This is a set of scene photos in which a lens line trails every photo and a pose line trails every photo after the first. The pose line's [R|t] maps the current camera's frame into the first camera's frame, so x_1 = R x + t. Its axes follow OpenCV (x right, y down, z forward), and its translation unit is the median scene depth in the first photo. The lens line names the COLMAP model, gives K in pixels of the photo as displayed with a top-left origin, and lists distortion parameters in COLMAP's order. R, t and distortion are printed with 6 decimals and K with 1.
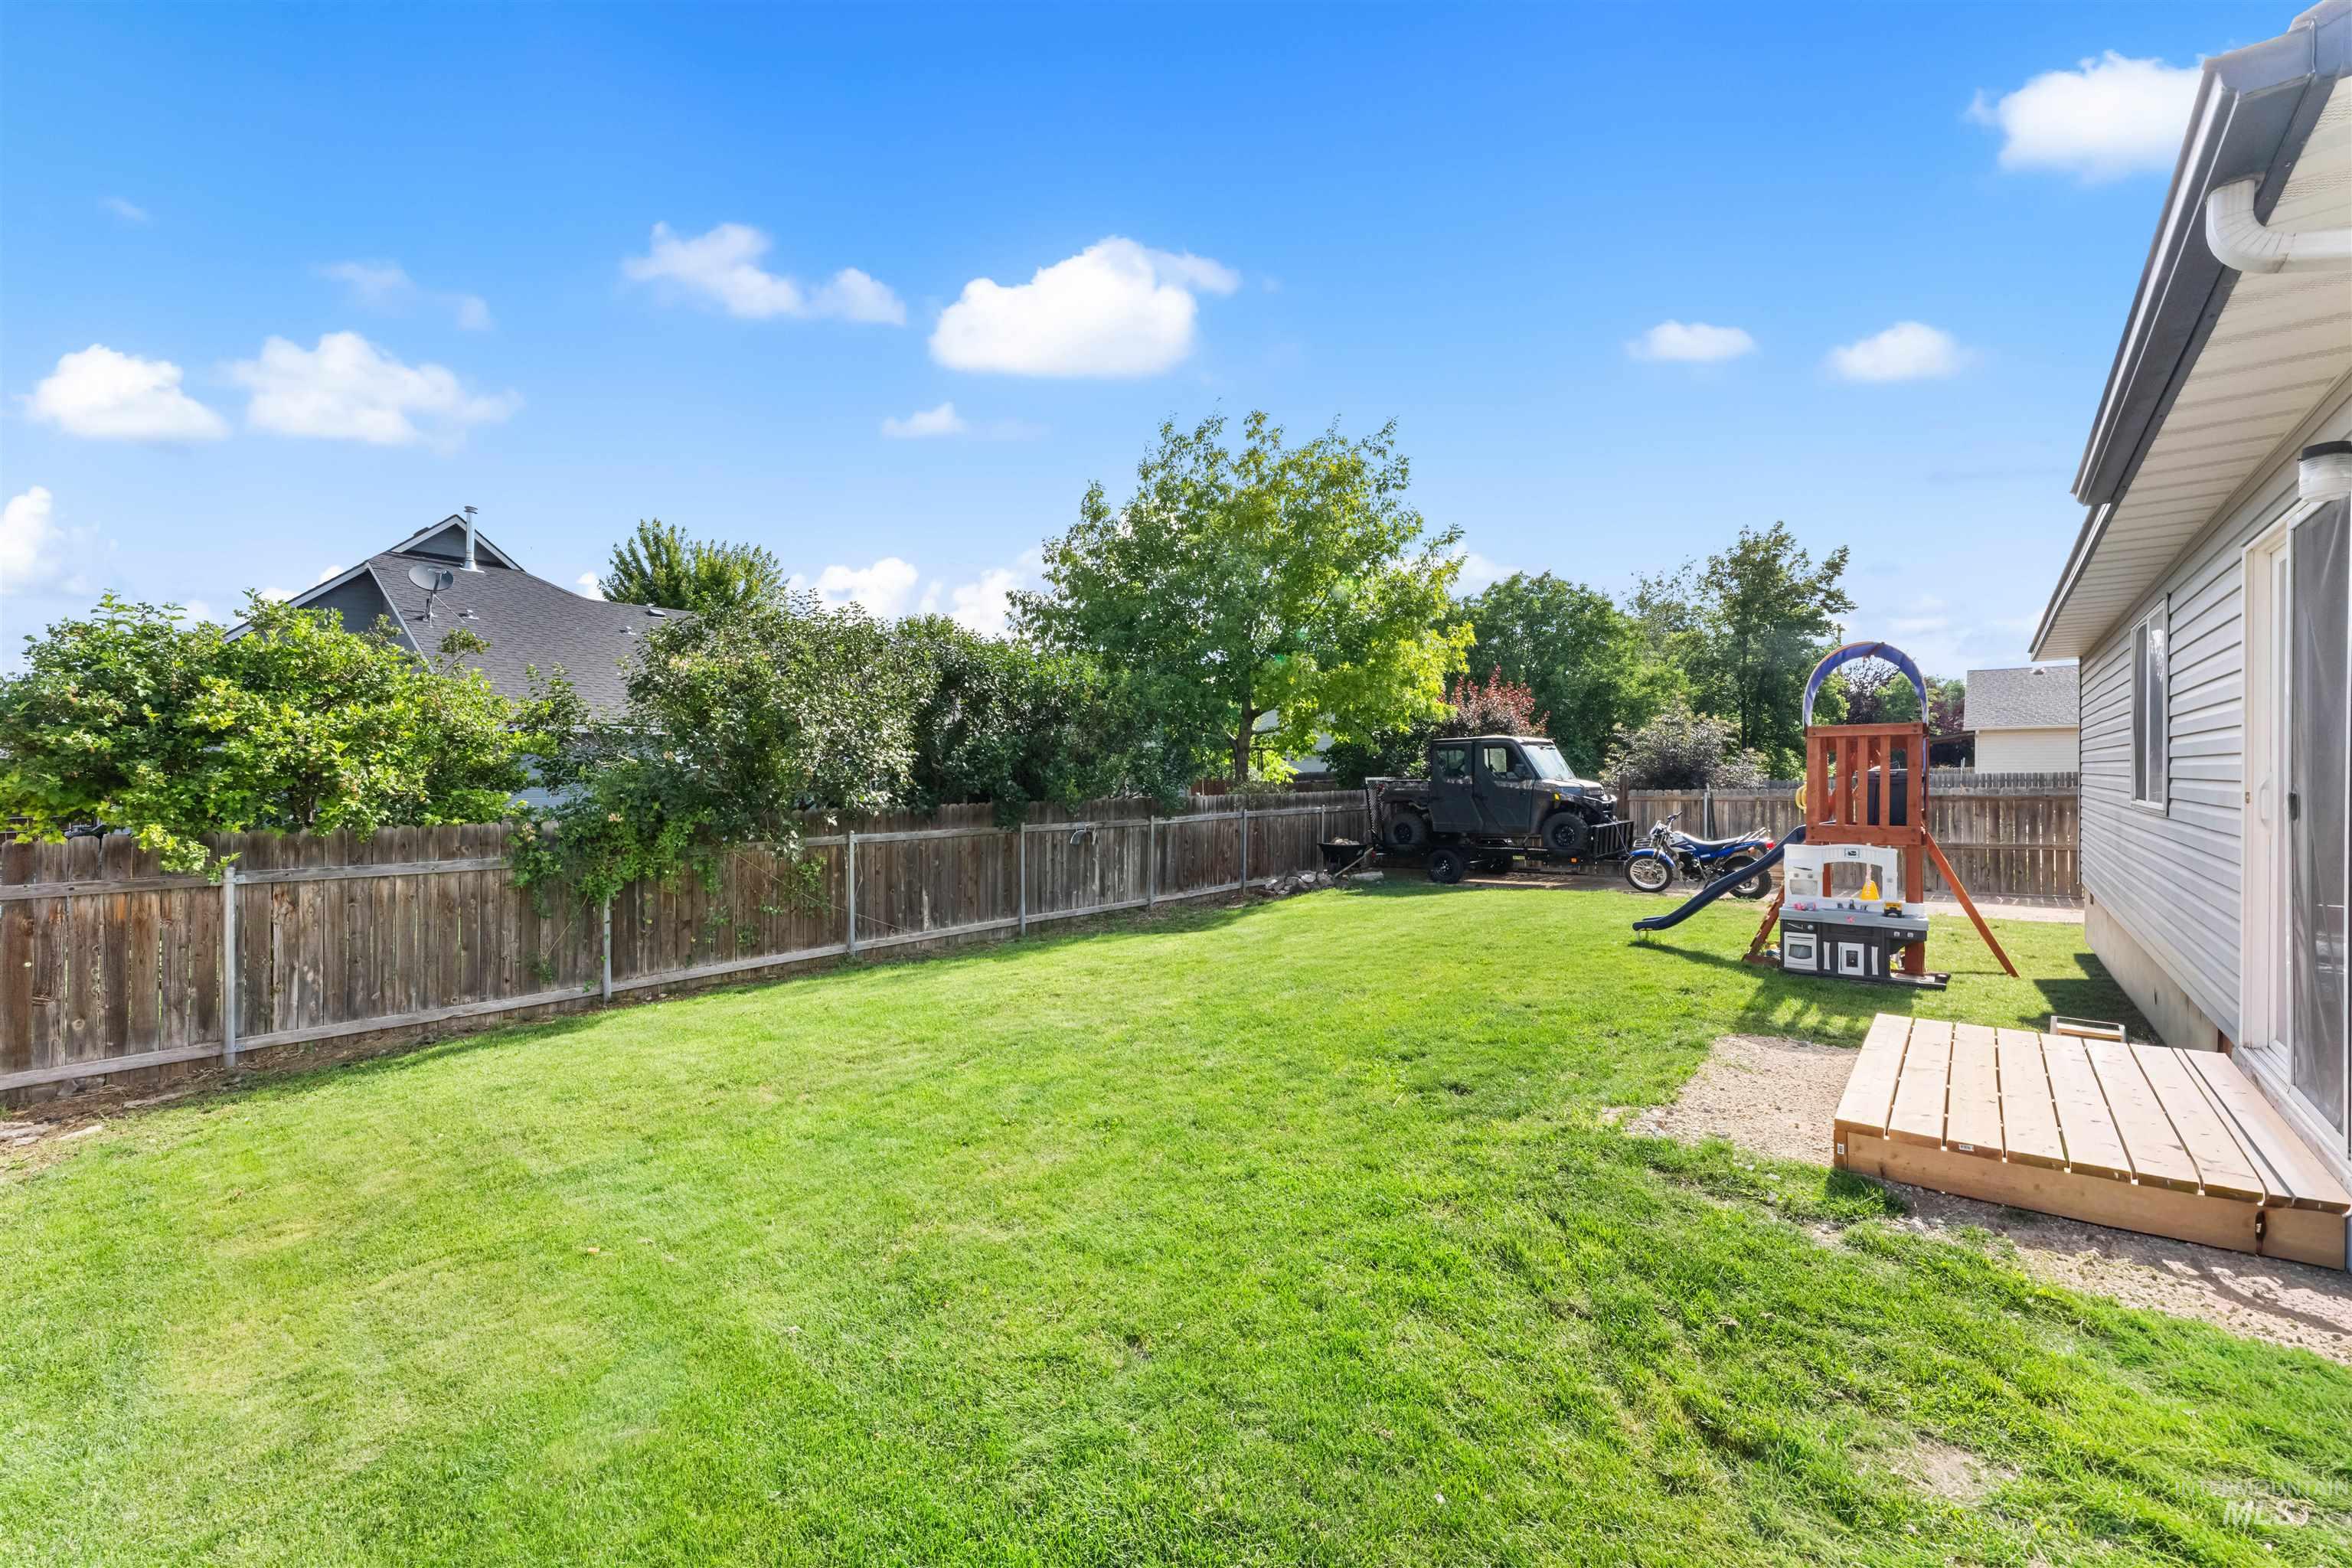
lens RADIAL K [[939.7, 0, 1158.0], [0, 939.7, 775.3], [0, 0, 1]] dist [0.002675, -0.000738]
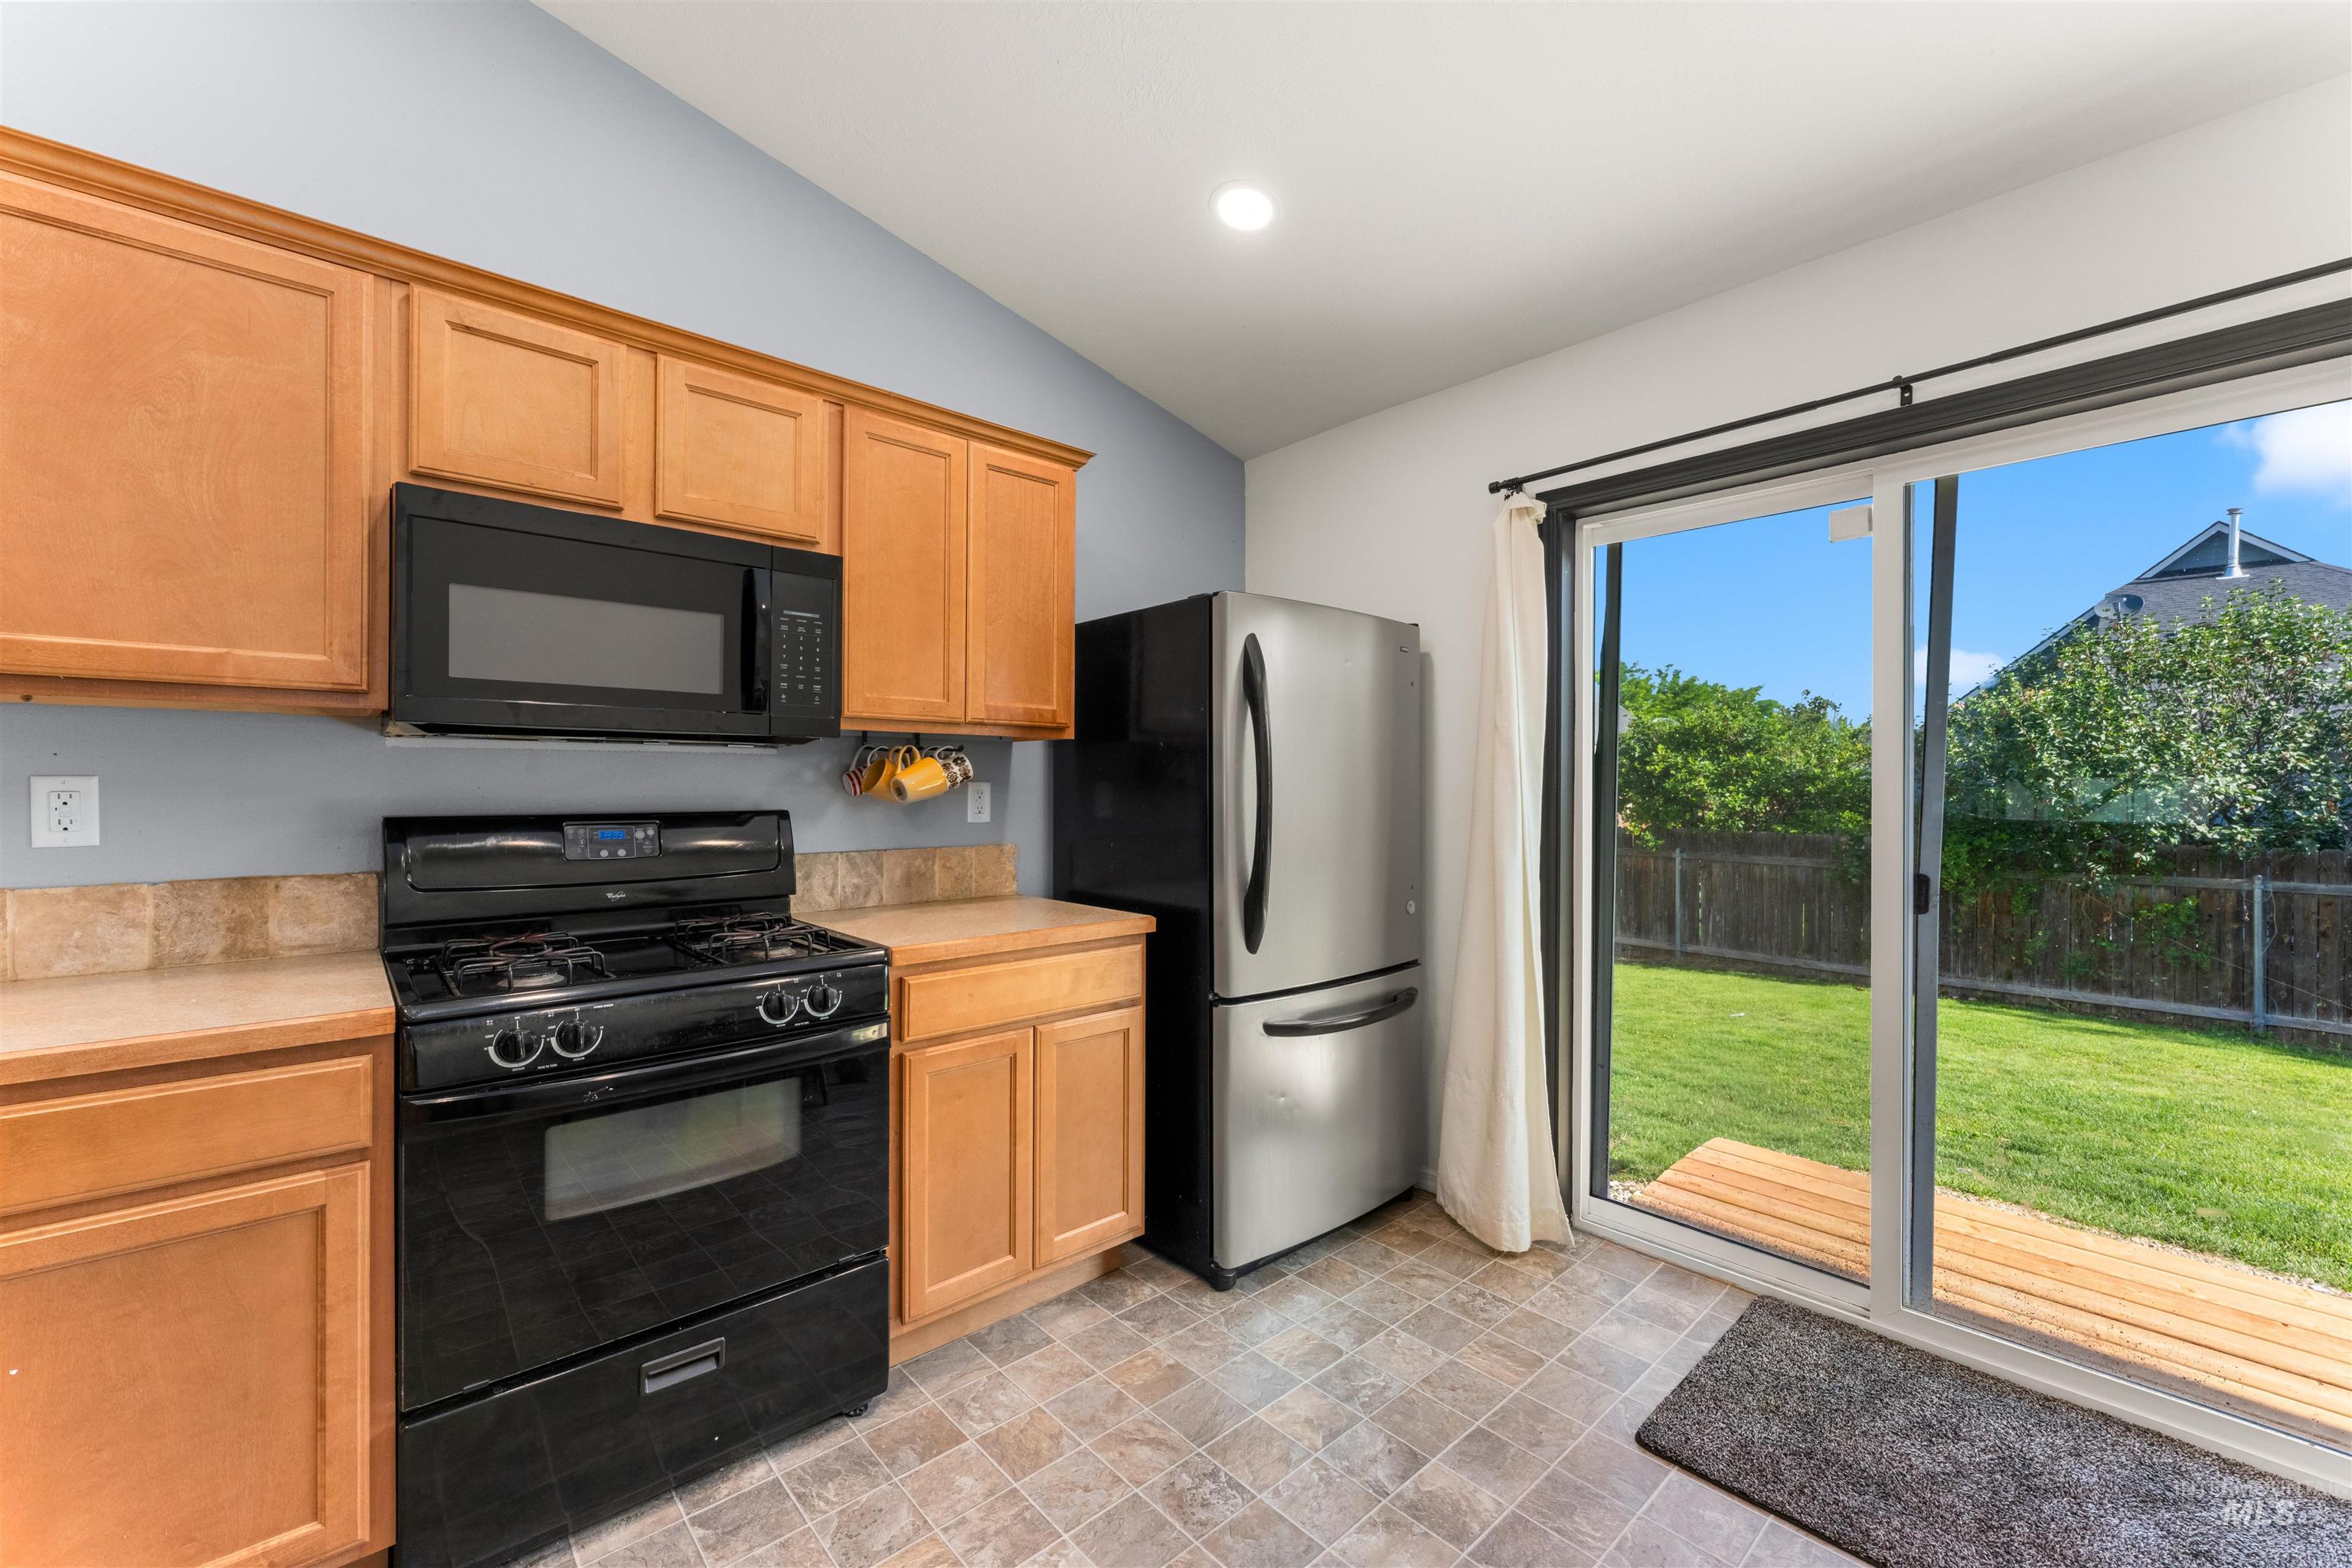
lens RADIAL K [[939.7, 0, 1171.1], [0, 939.7, 786.0], [0, 0, 1]] dist [0.002675, -0.000738]
pose [[-0.124947, 0.003009, -0.992159, 0.560164], [-0.009261, 0.999948, 0.004199, -0.012495], [0.992120, 0.009713, -0.124913, 0.152151]]
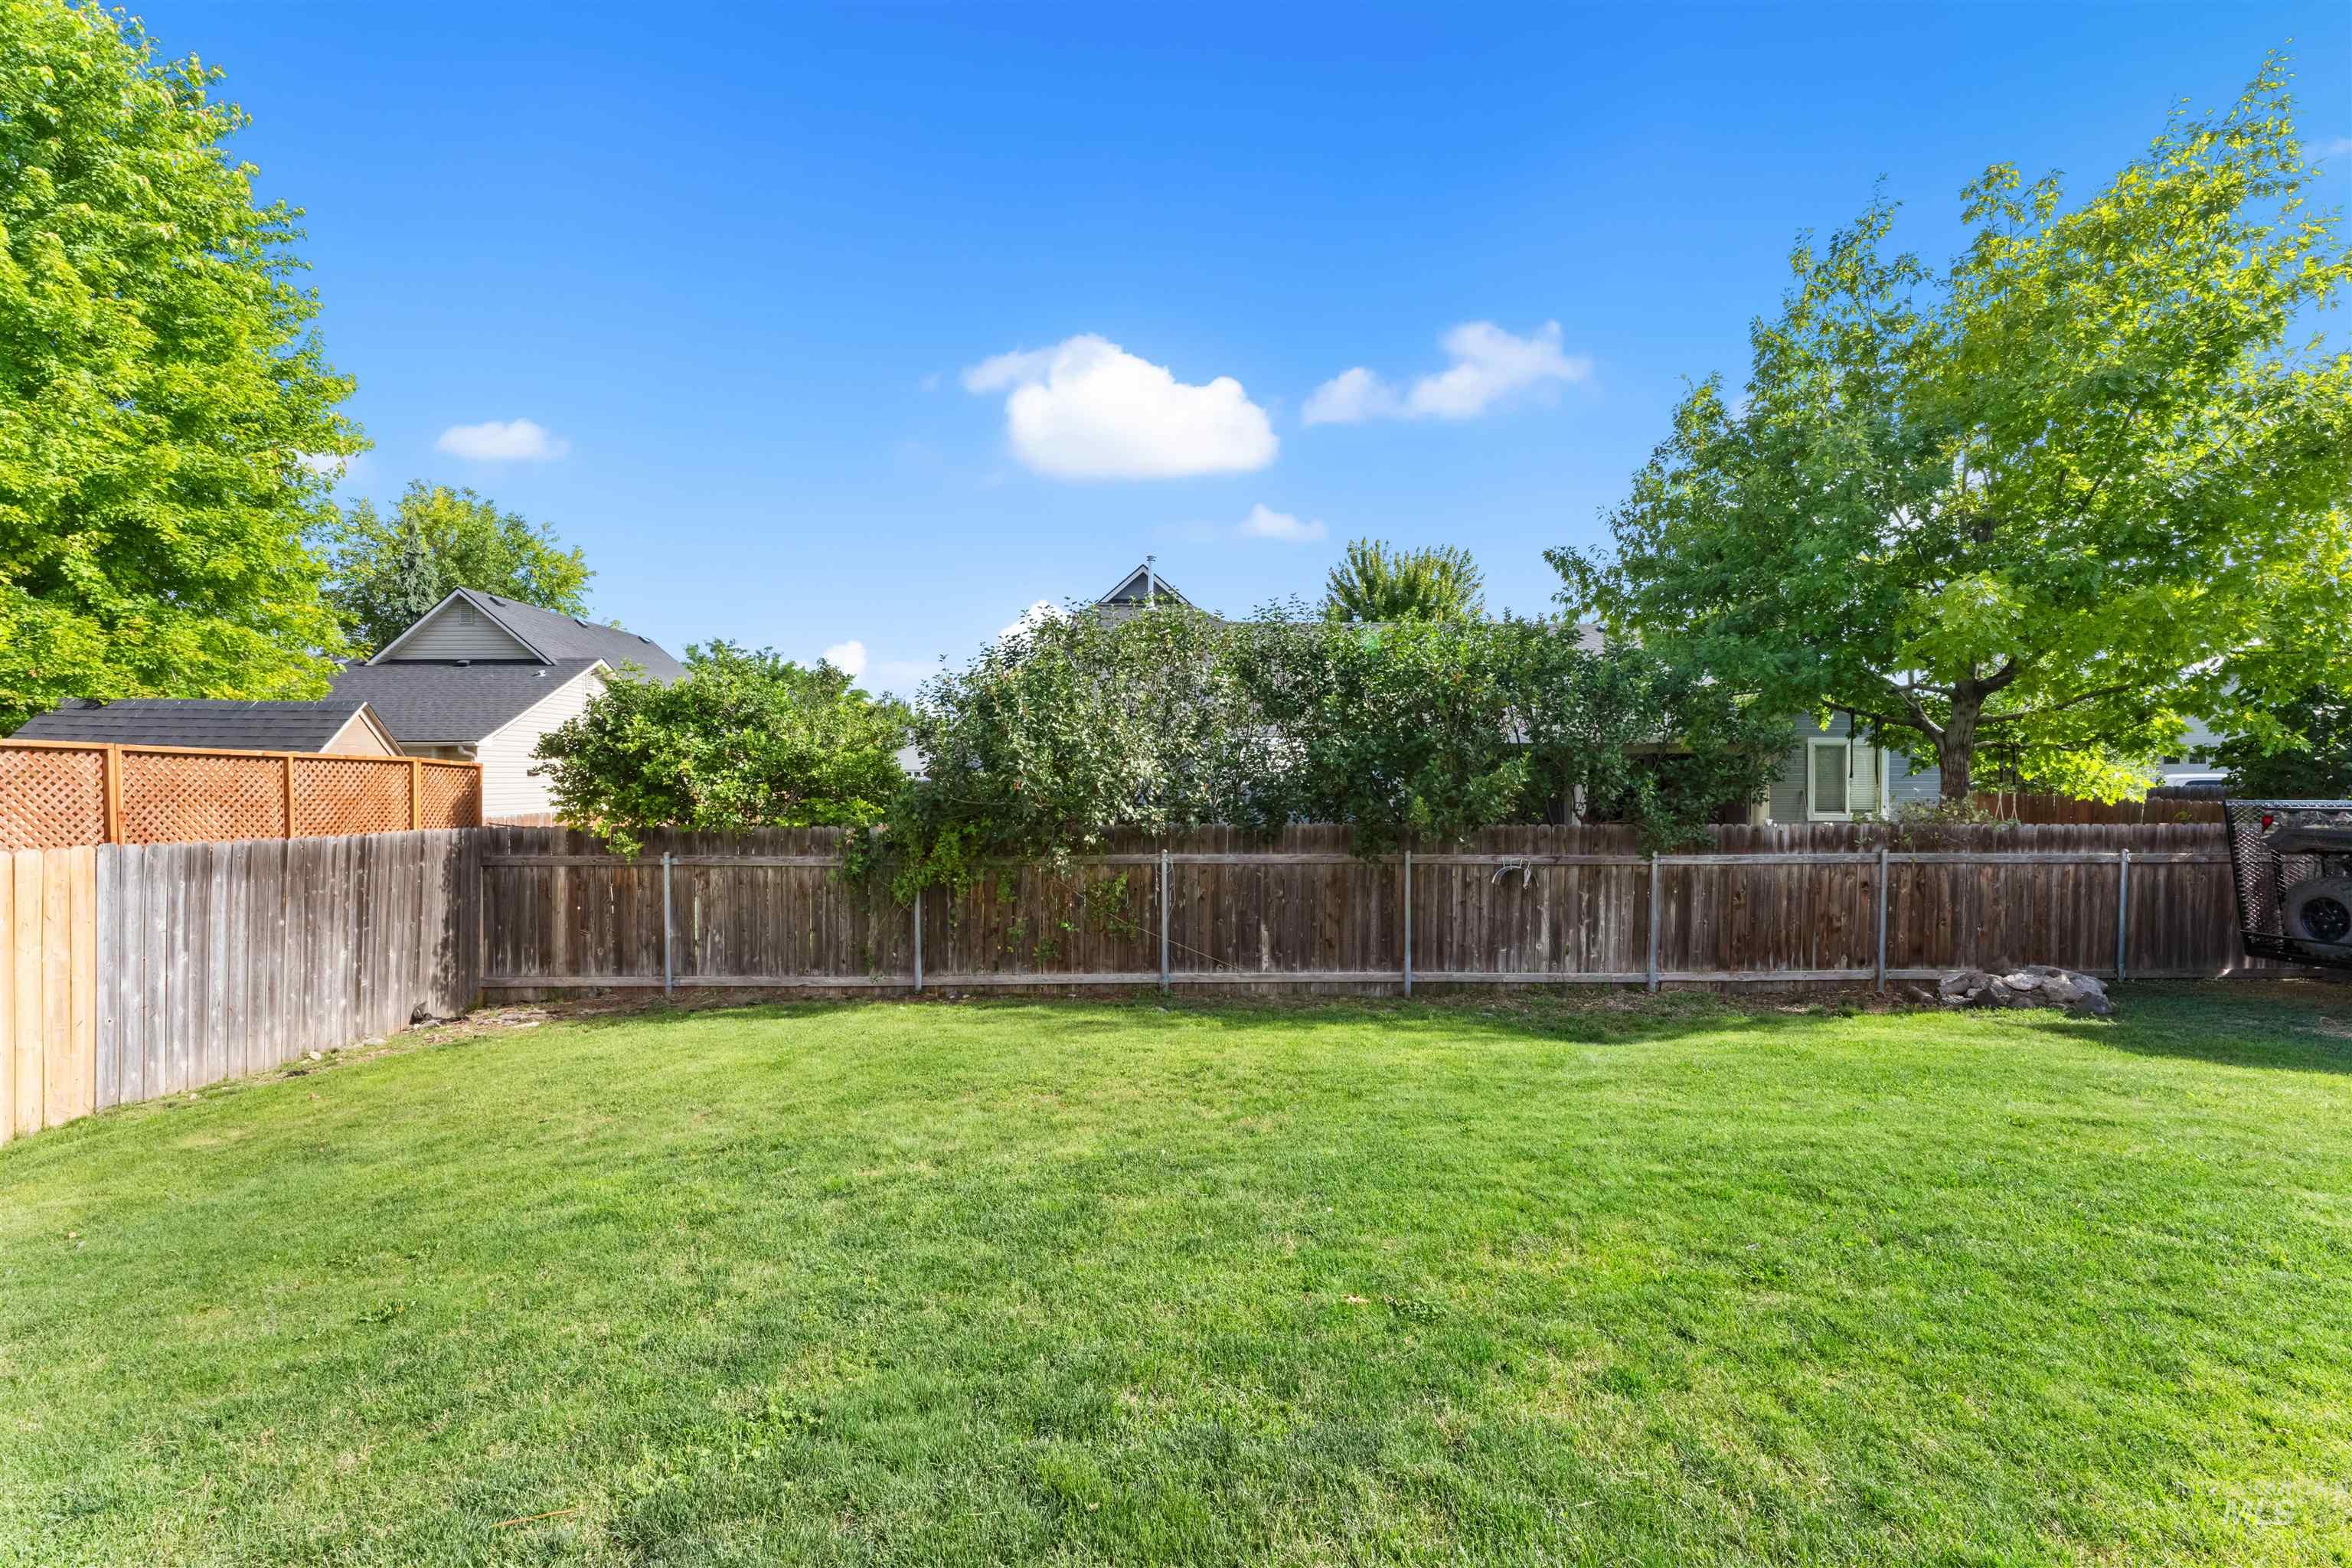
lens RADIAL K [[939.7, 0, 1175.6], [0, 939.7, 792.8], [0, 0, 1]] dist [0.002675, -0.000738]
pose [[0.678384, 0.018806, -0.734467, 0.318495], [-0.006110, 0.999782, 0.019955, -0.012815], [0.734682, -0.009050, 0.678351, 0.366946]]
